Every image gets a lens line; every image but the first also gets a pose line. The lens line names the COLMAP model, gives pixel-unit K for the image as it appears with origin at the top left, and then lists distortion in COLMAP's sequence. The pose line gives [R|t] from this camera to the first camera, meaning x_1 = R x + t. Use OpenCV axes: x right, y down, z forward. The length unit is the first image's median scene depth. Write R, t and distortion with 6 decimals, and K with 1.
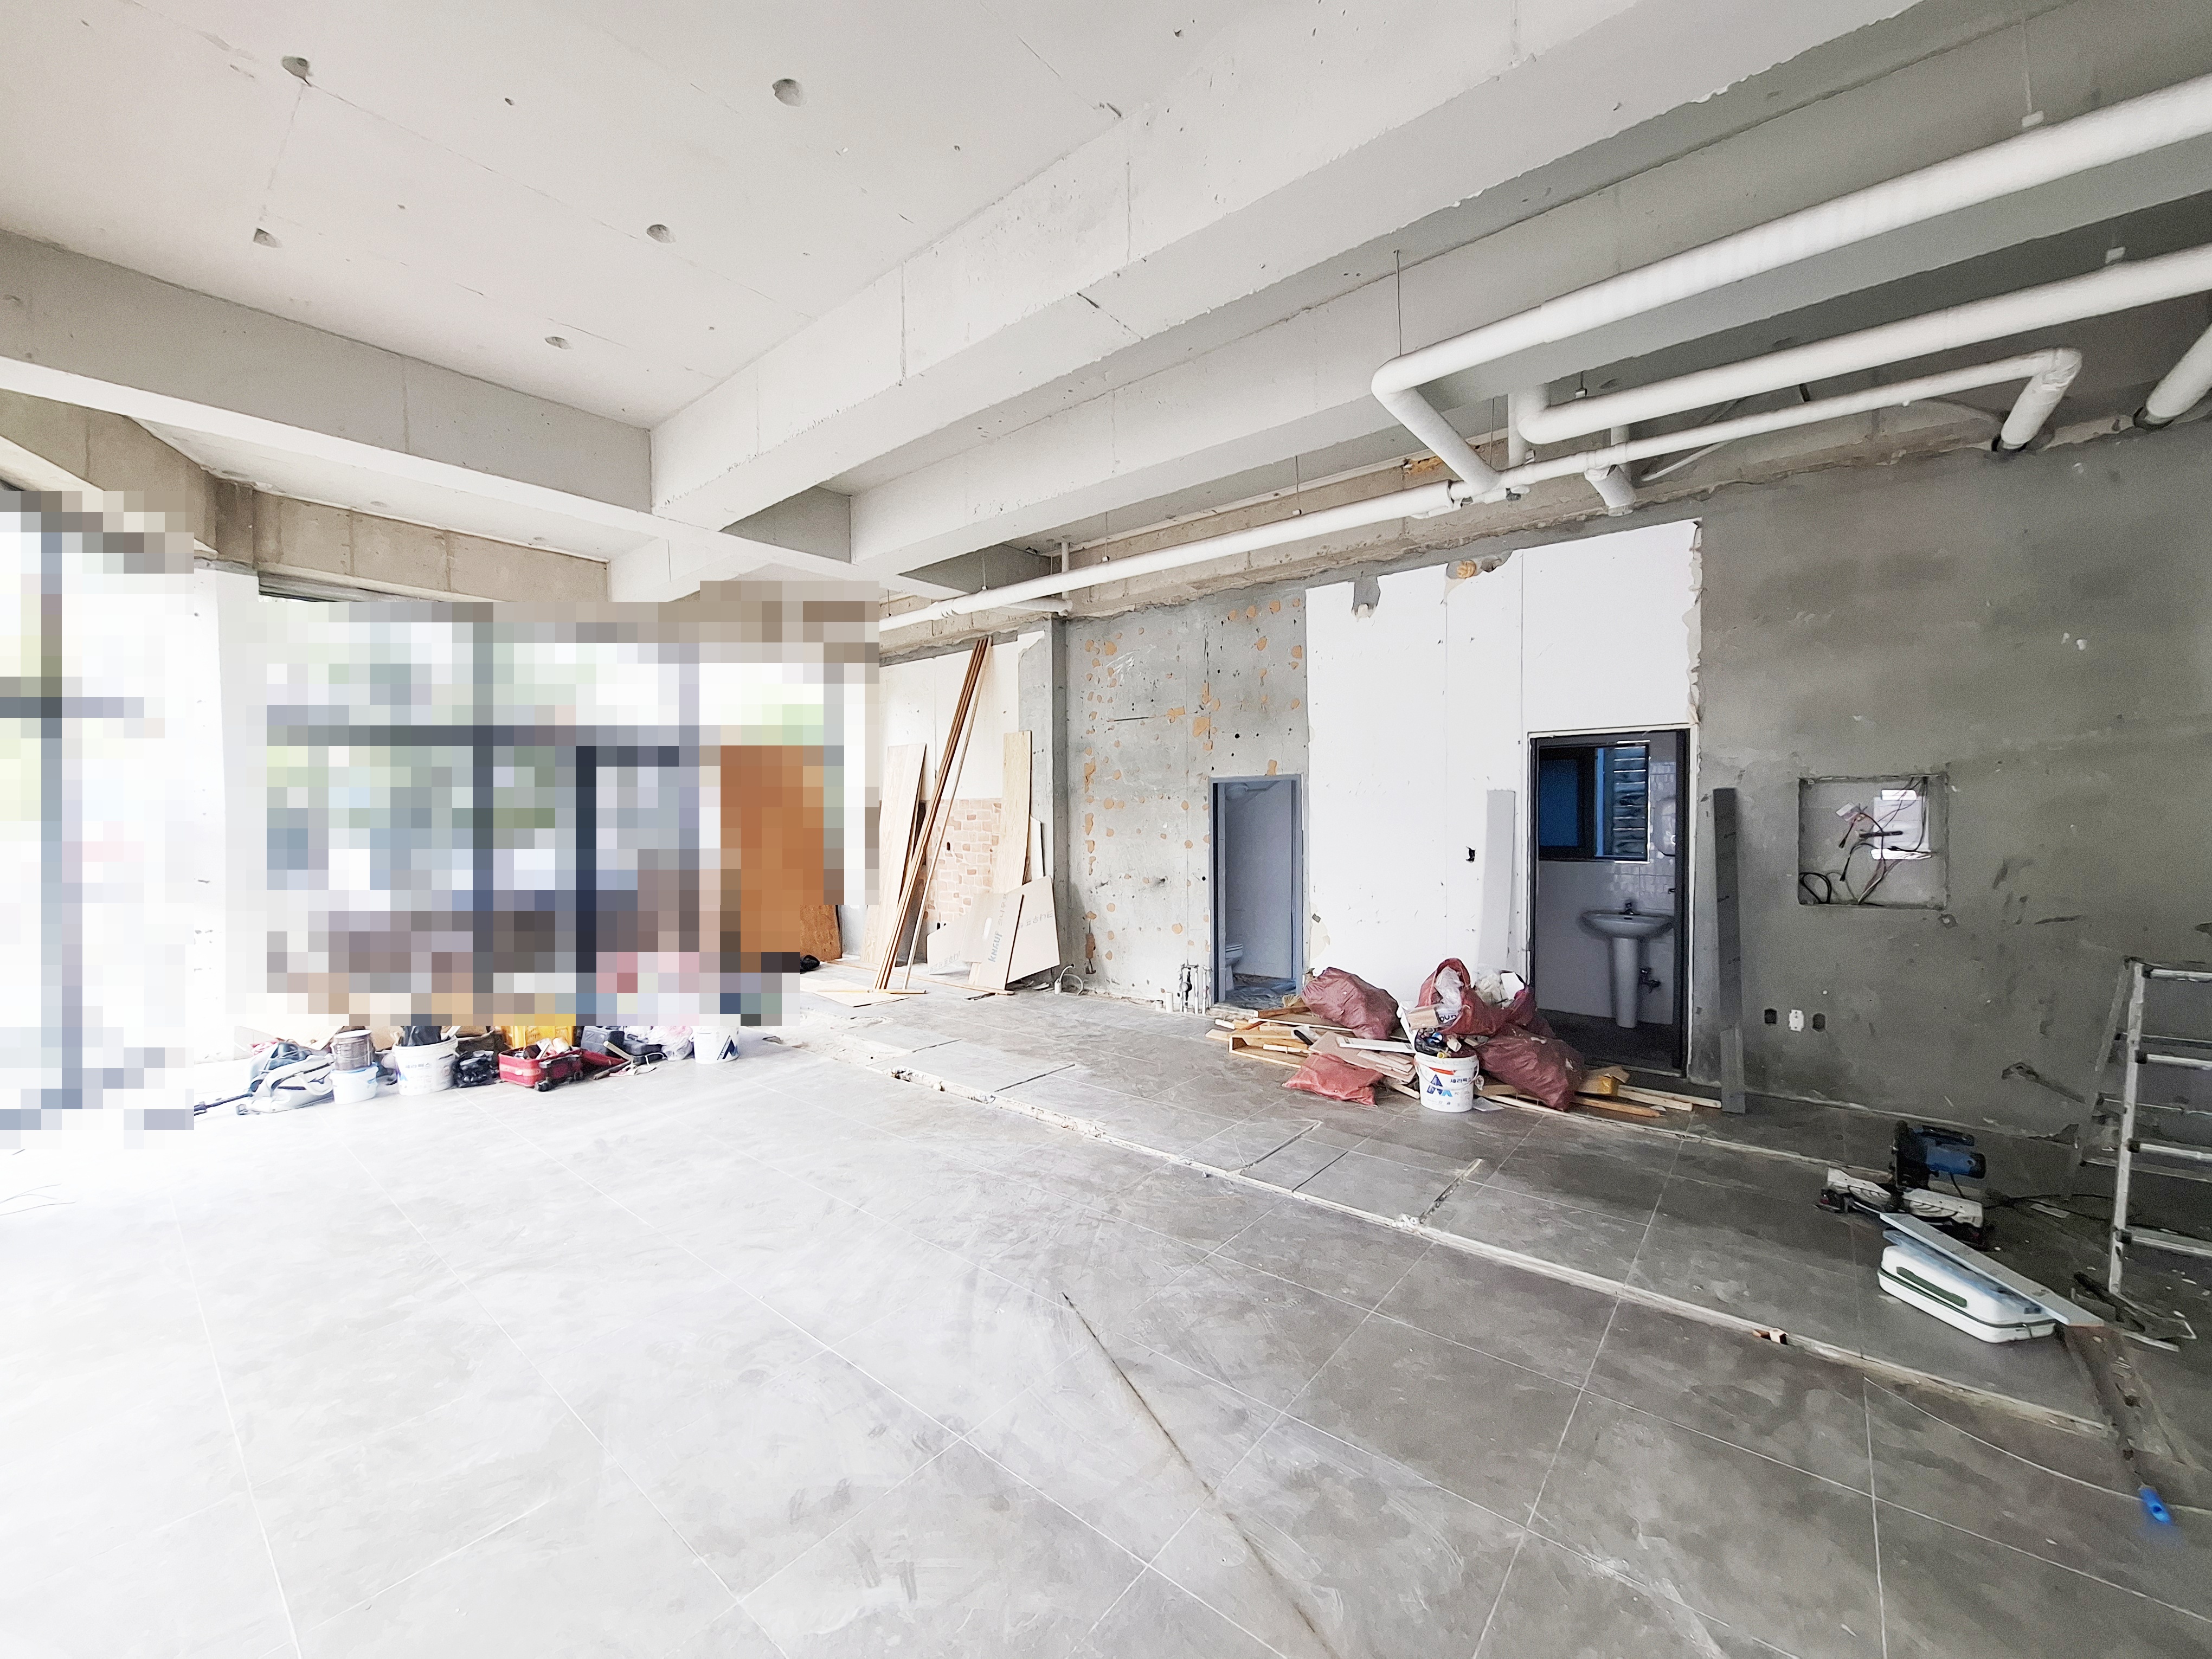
lens RADIAL K [[867.9, 0, 1100.1], [0, 867.9, 803.0], [0, 0, 1]] dist [-0.020861, 0.000144]
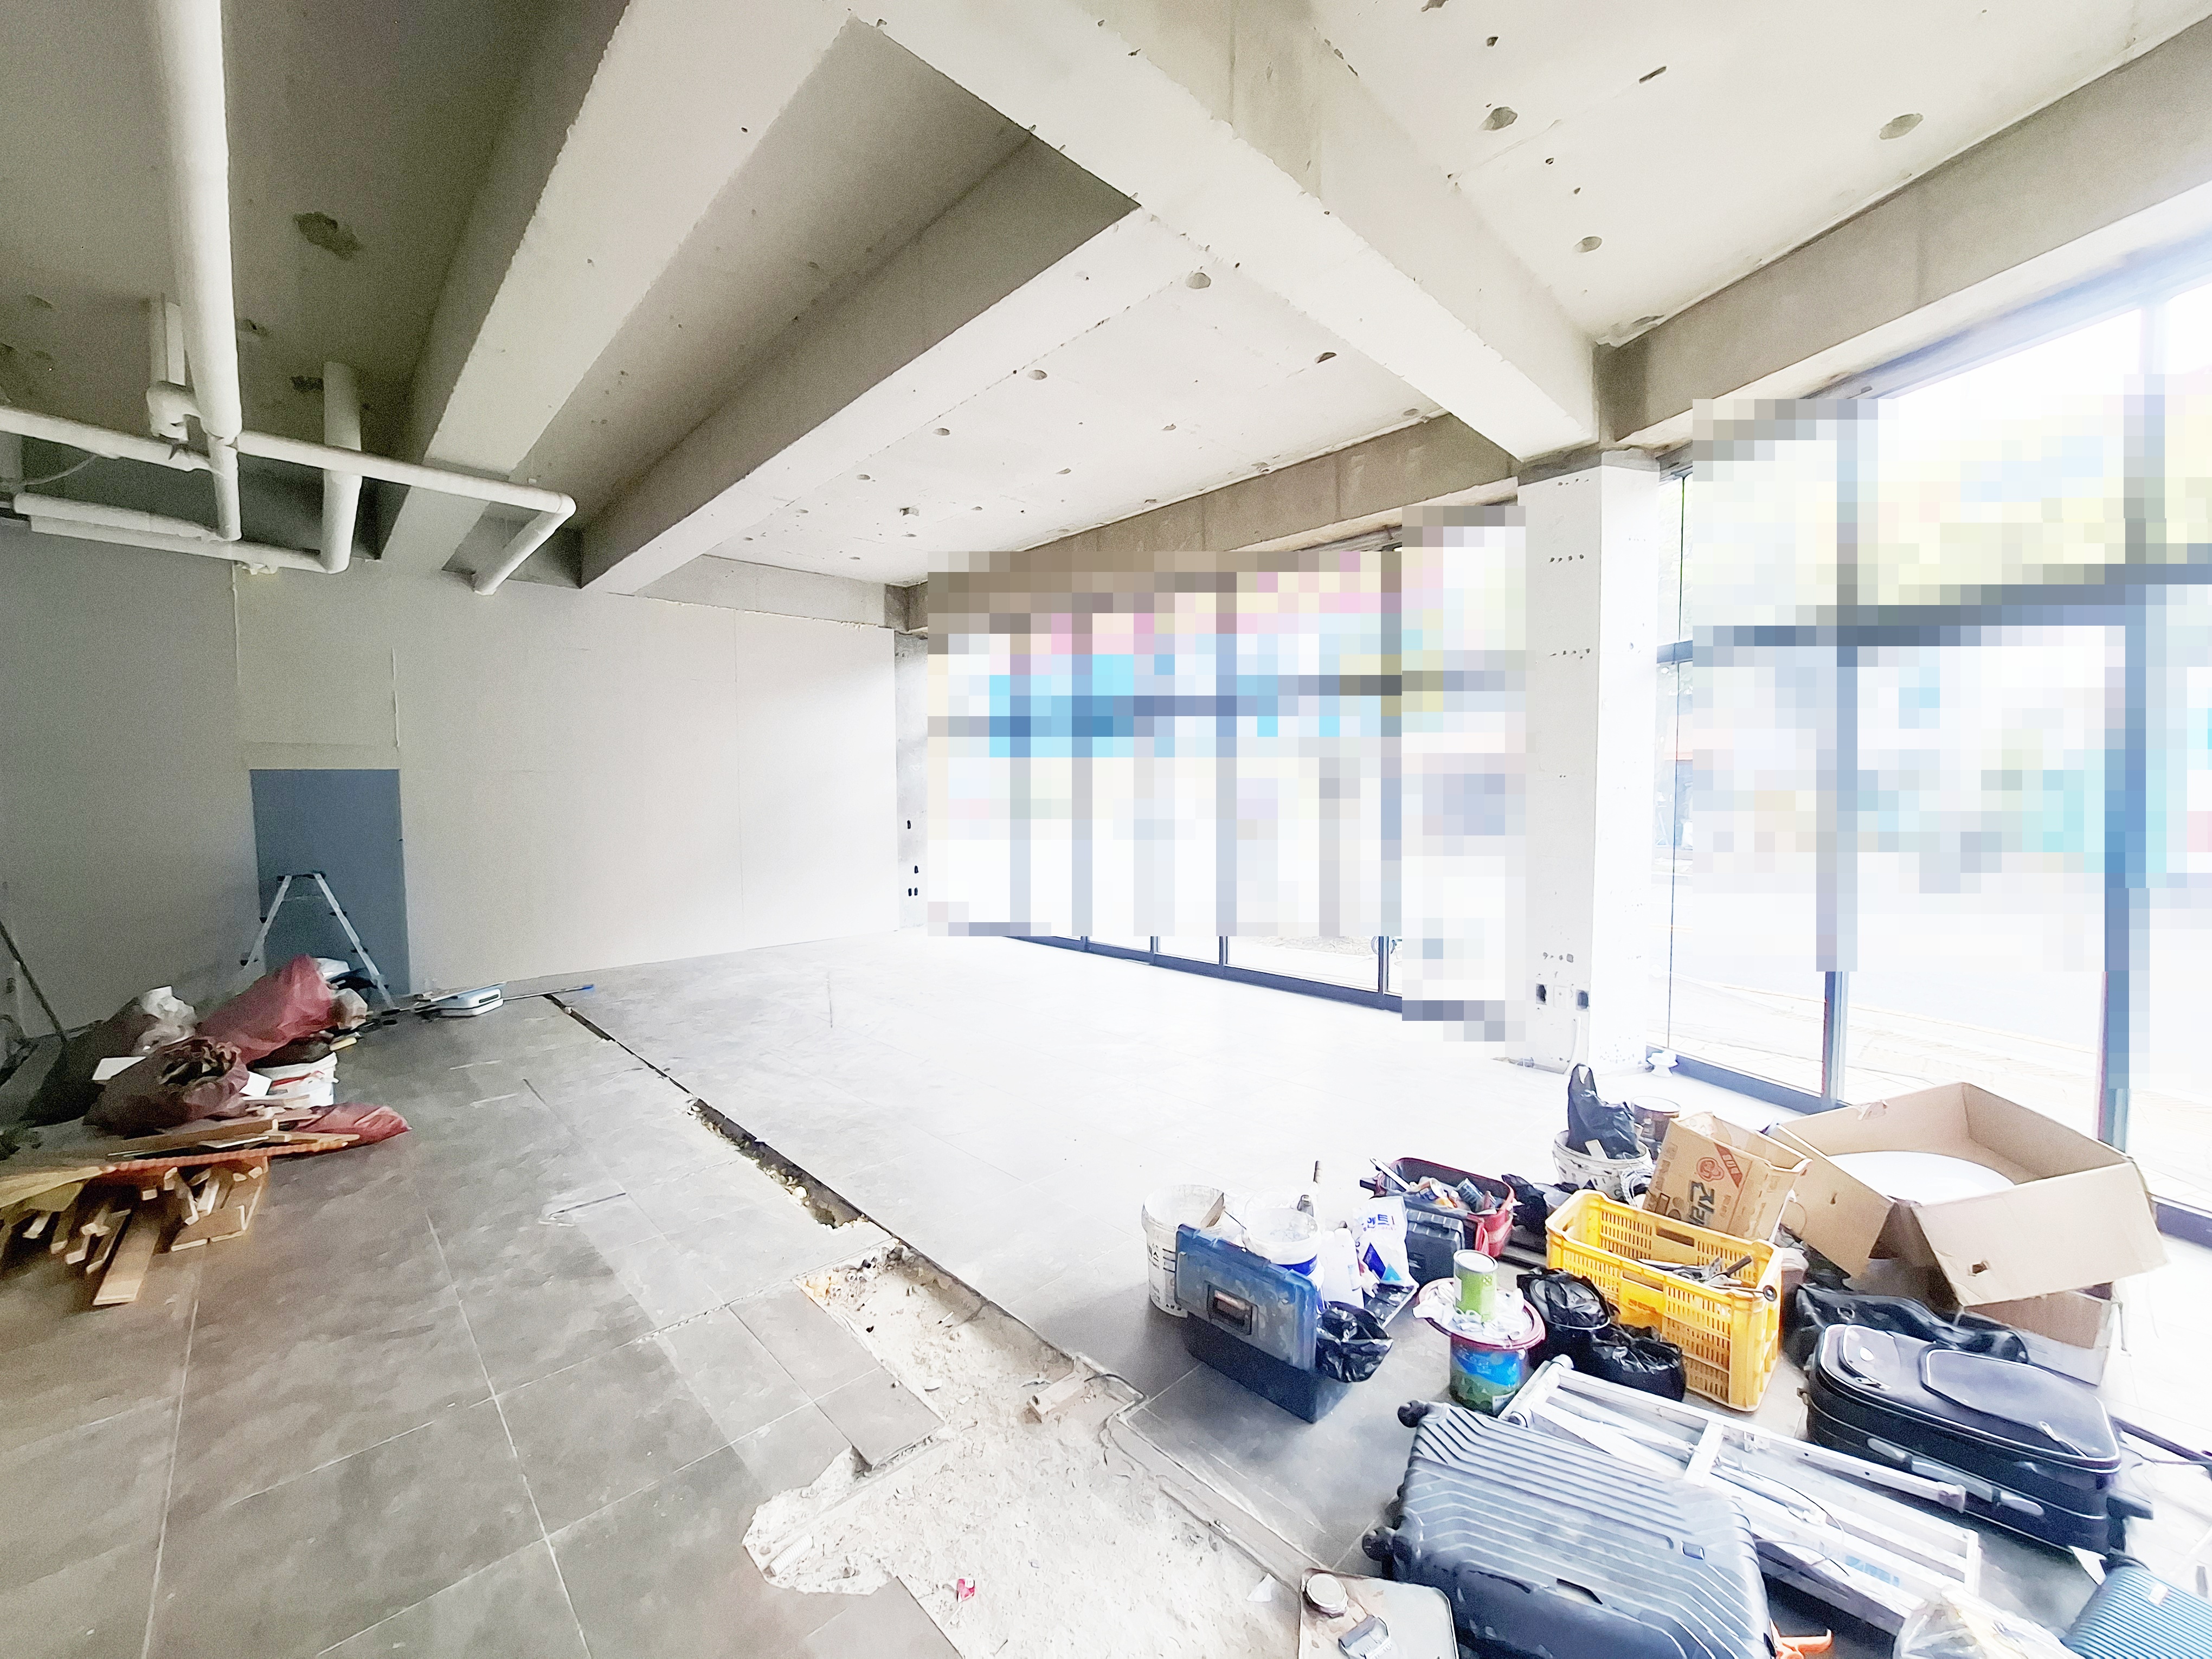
lens RADIAL K [[867.9, 0, 1100.1], [0, 867.9, 803.0], [0, 0, 1]] dist [-0.020861, 0.000144]
pose [[-0.994087, 0.016548, 0.107321, -0.385085], [0.017066, 0.999847, 0.003907, 0.020070], [-0.107240, 0.005715, -0.994217, 1.269657]]
